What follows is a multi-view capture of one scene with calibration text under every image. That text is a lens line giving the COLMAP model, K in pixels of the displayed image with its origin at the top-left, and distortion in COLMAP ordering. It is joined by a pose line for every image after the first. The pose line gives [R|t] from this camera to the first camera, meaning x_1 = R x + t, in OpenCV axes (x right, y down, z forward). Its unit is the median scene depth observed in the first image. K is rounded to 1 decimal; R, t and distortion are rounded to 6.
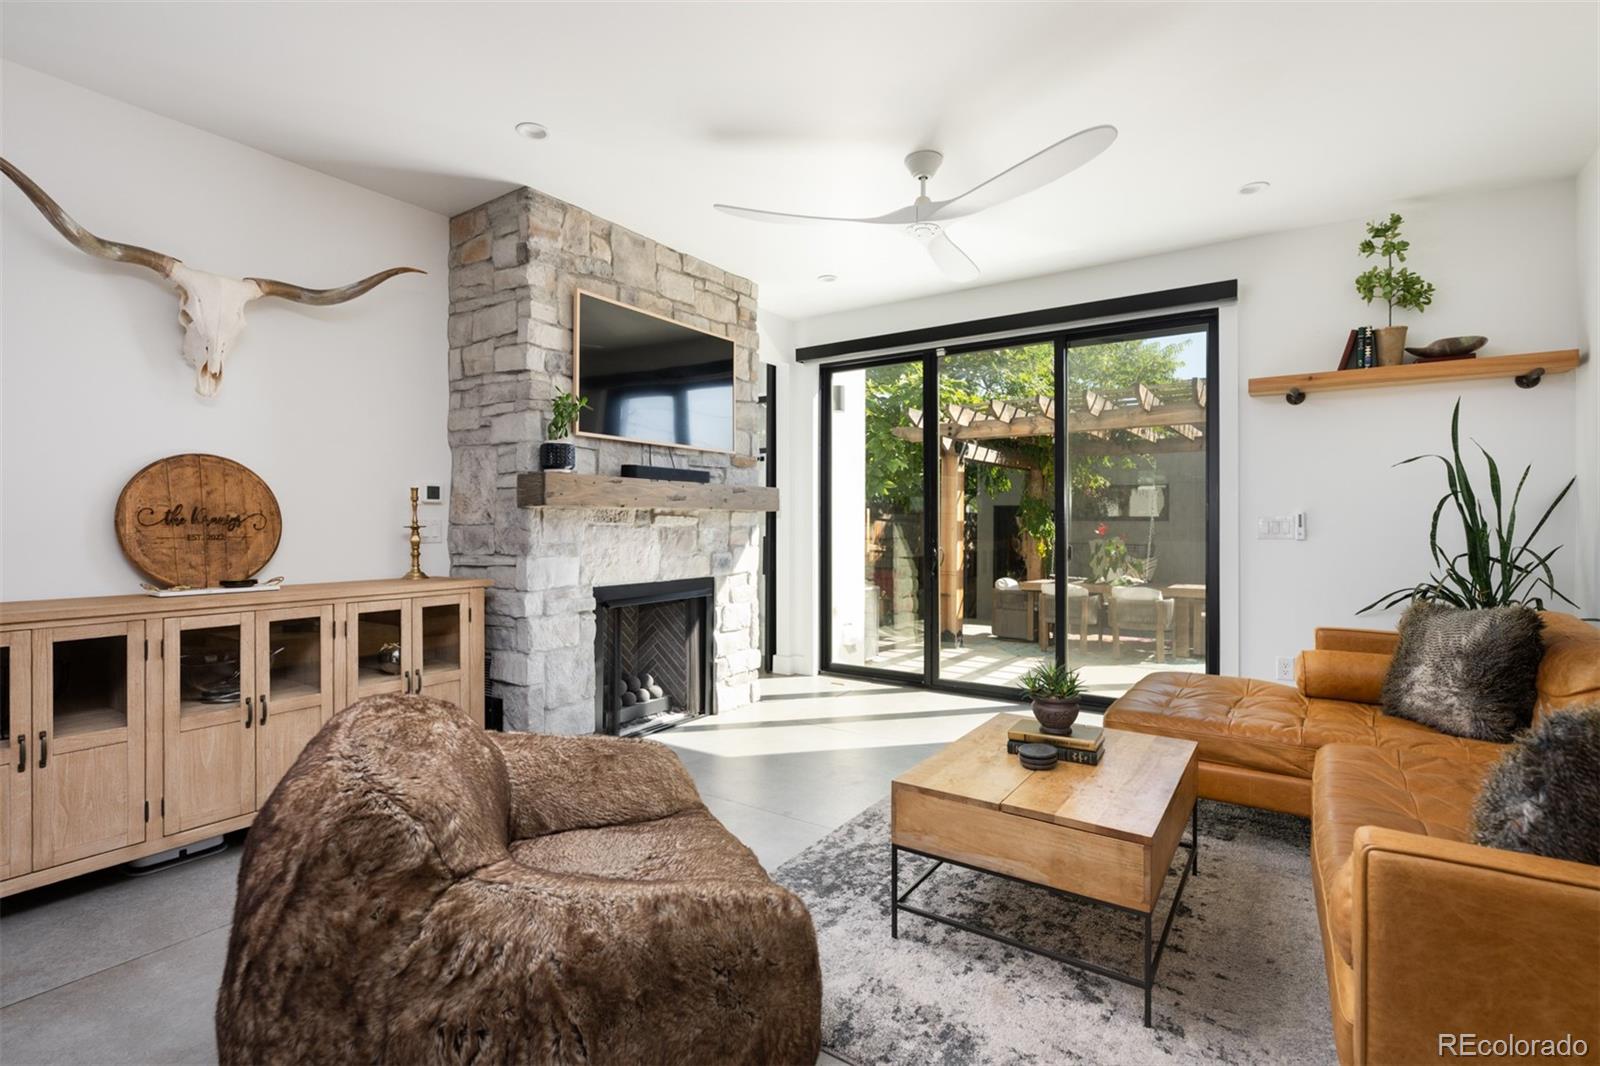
lens RADIAL K [[733.7, 0, 794.4], [0, 733.7, 526.8], [0, 0, 1]] dist [-0.003133, -0.000288]
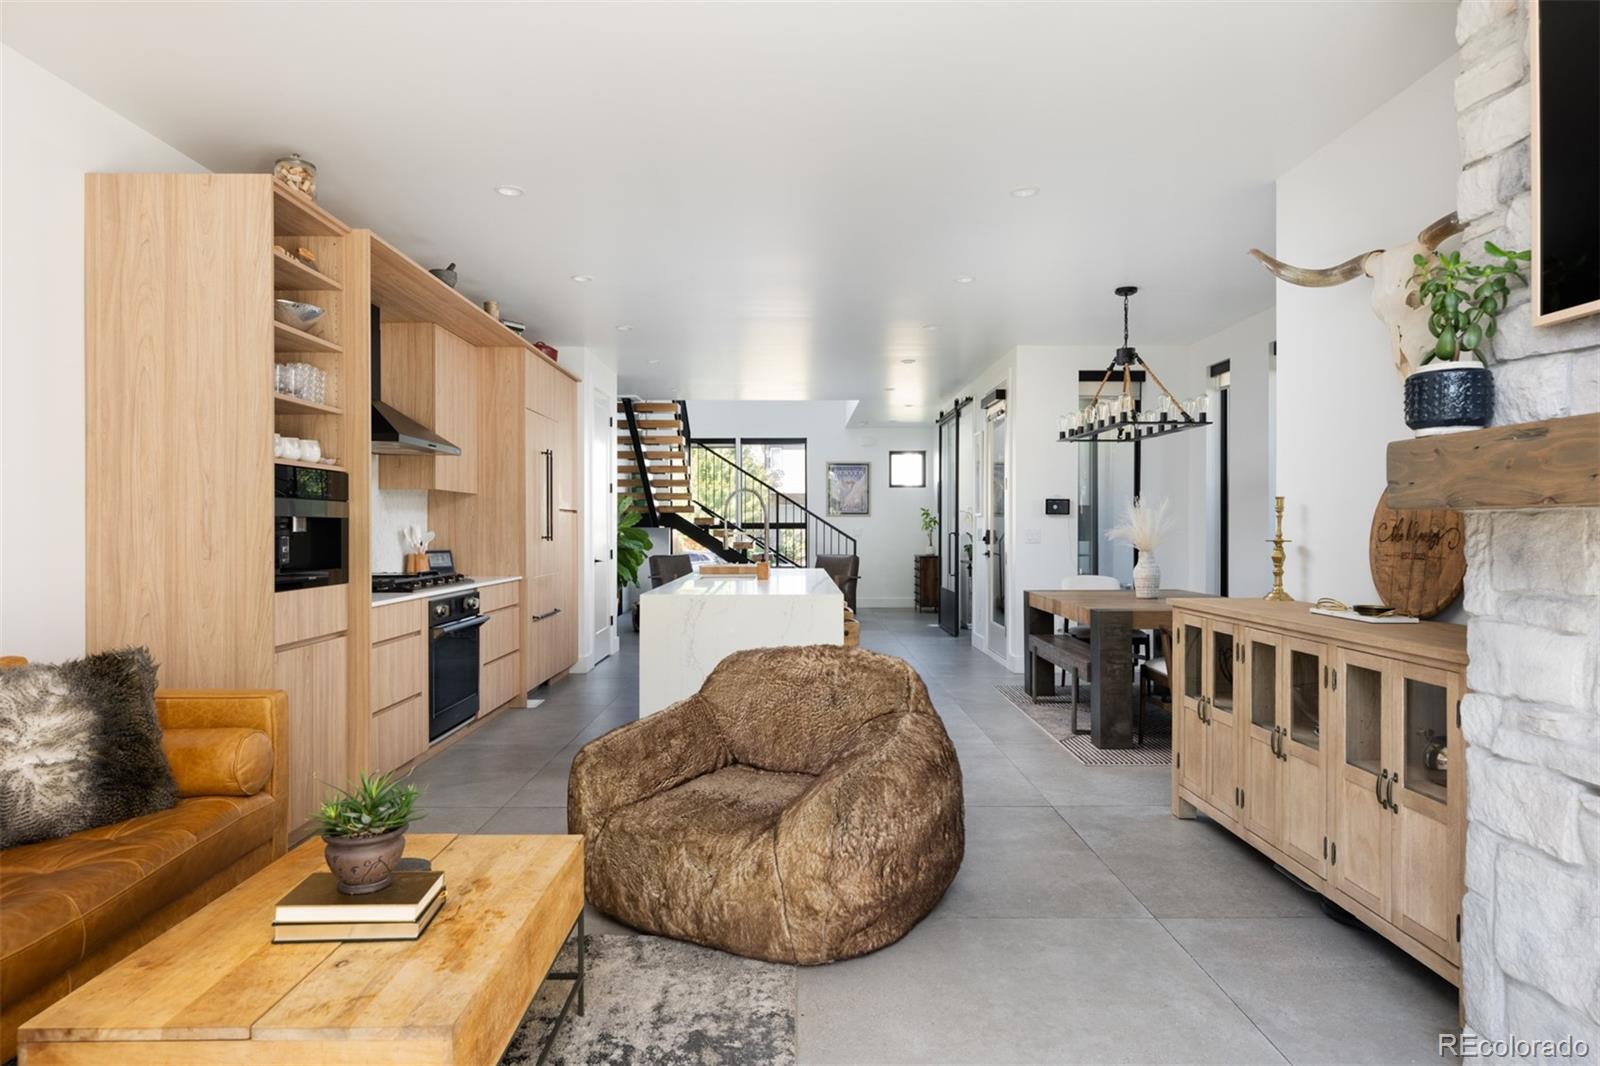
lens RADIAL K [[991.5, 0, 791.8], [0, 991.5, 528.9], [0, 0, 1]] dist [0.003647, 0.000338]
pose [[-0.821367, -0.000744, -0.570399, 0.384760], [-0.004132, 0.999981, 0.004646, -0.017332], [0.570385, 0.006173, -0.821355, 1.343263]]
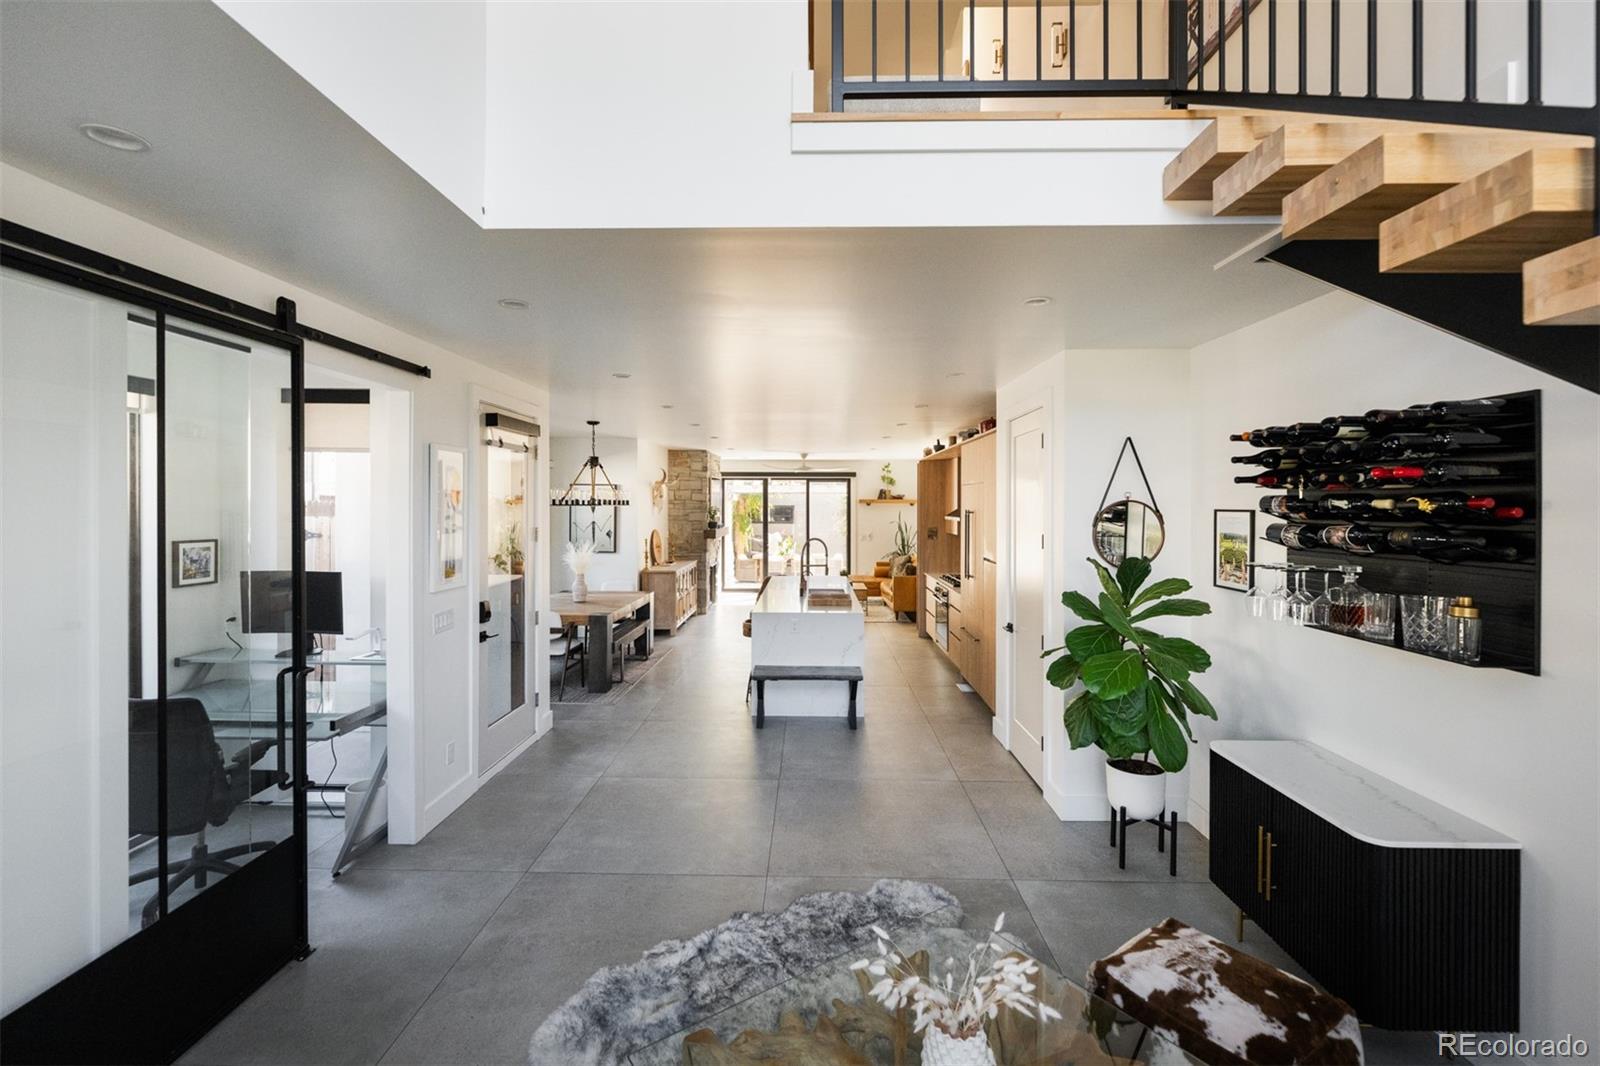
lens RADIAL K [[690.0, 0, 803.7], [0, 690.0, 512.4], [0, 0, 1]] dist [0.001068, 0.000350]
pose [[0.829825, -0.005448, 0.557997, -1.989306], [0.001806, 0.999973, 0.007076, -0.192142], [-0.558021, -0.004864, 0.829813, -2.234704]]
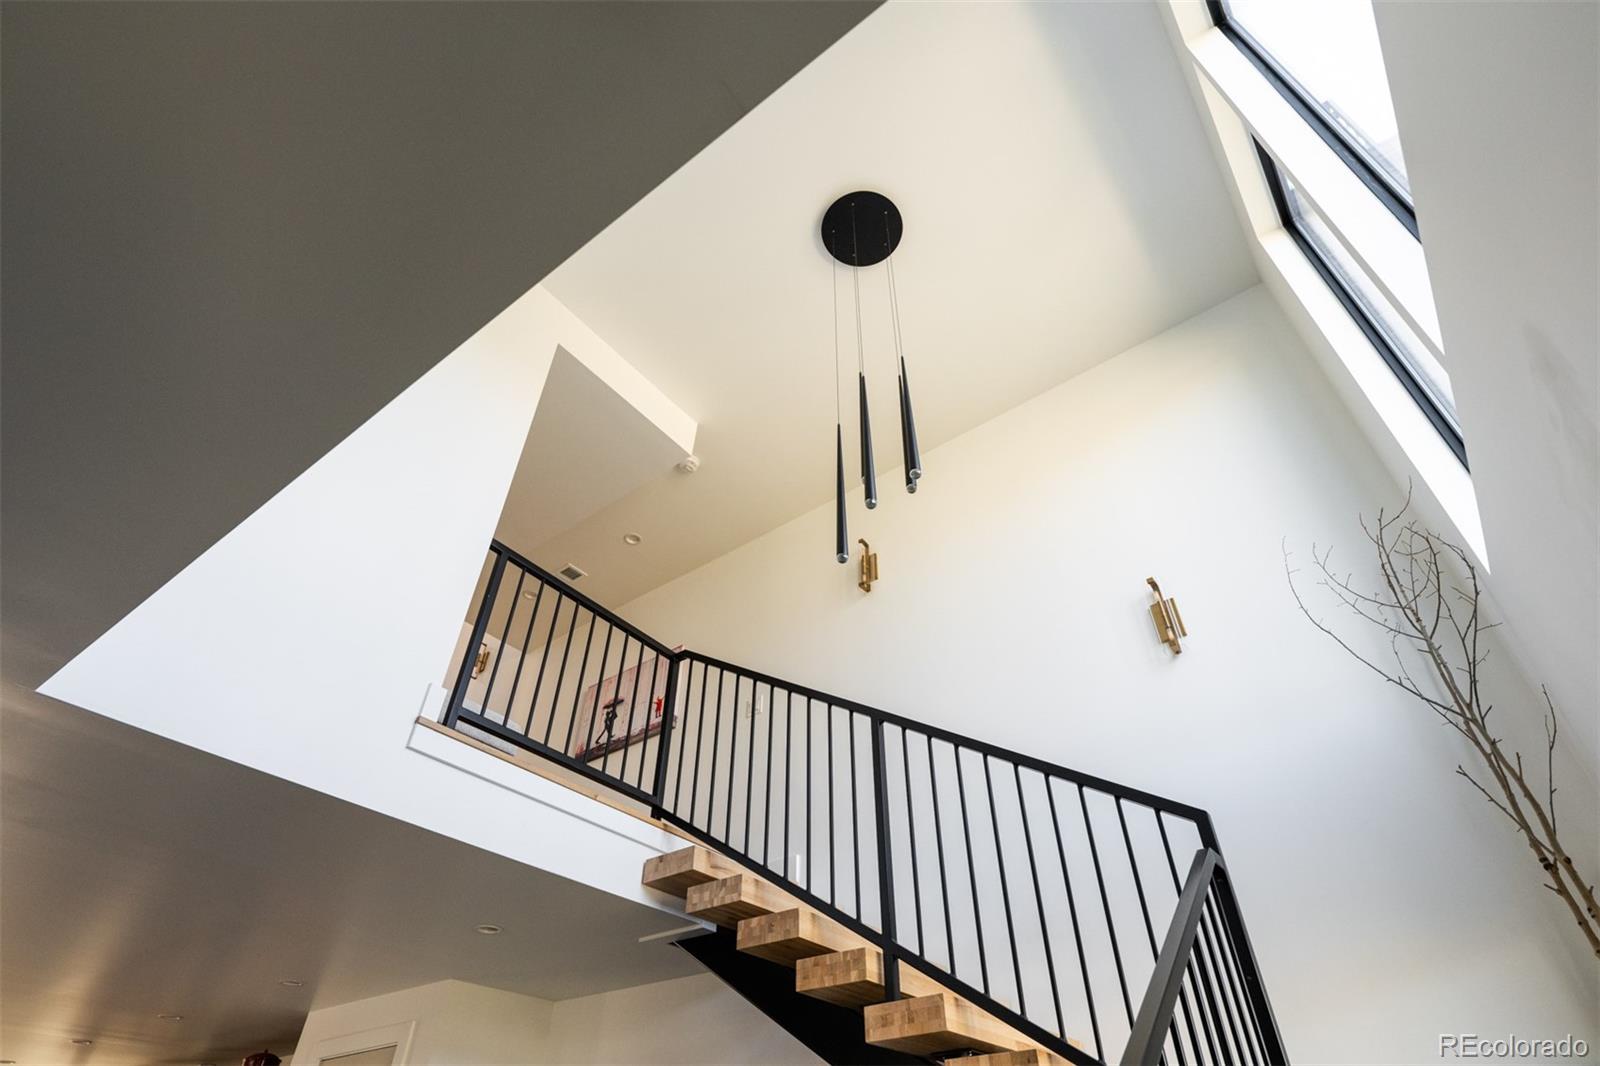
lens RADIAL K [[822.6, 0, 813.4], [0, 822.6, 525.5], [0, 0, 1]] dist [-0.012732, -0.000584]
pose [[0.037228, 0.662658, 0.747996, -2.425908], [-0.002180, 0.748567, -0.663056, -0.131529], [-0.999304, 0.023054, 0.029312, -2.134491]]
